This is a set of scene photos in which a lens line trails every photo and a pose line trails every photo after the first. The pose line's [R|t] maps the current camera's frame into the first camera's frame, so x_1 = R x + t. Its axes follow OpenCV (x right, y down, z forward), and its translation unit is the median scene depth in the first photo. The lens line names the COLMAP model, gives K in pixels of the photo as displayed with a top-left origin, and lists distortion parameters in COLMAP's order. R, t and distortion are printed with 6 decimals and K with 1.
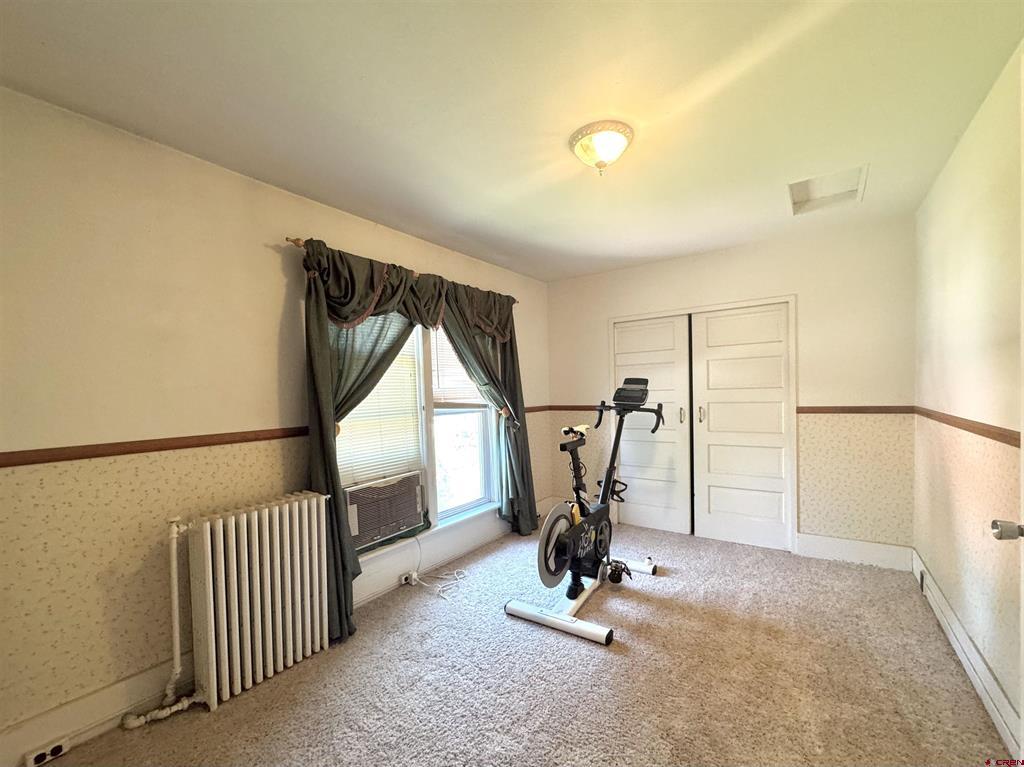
lens RADIAL K [[412.9, 0, 512.4], [0, 412.9, 396.7], [0, 0, 1]] dist [-0.001133, -0.000357]
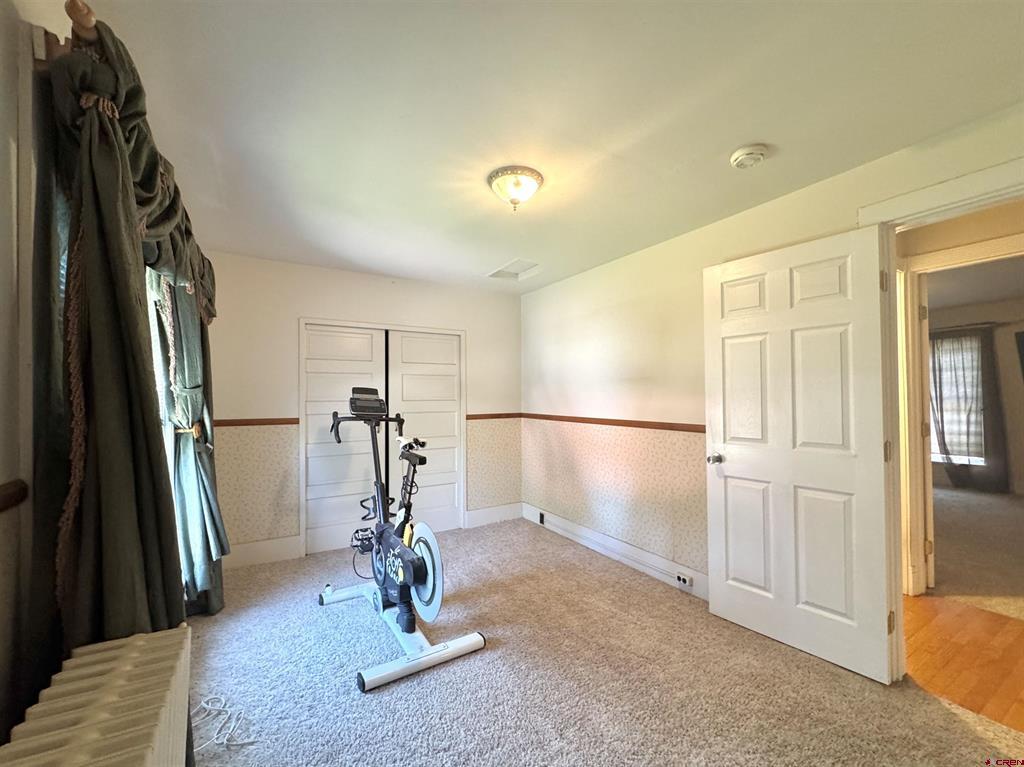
lens RADIAL K [[407.6, 0, 512.4], [0, 407.6, 381.2], [0, 0, 1]] dist [-0.001348, -0.000578]
pose [[0.424932, 0.059522, 0.903266, -0.454405], [0.005018, 0.997666, -0.068103, 0.006758], [-0.905211, 0.033472, 0.423641, 0.315983]]
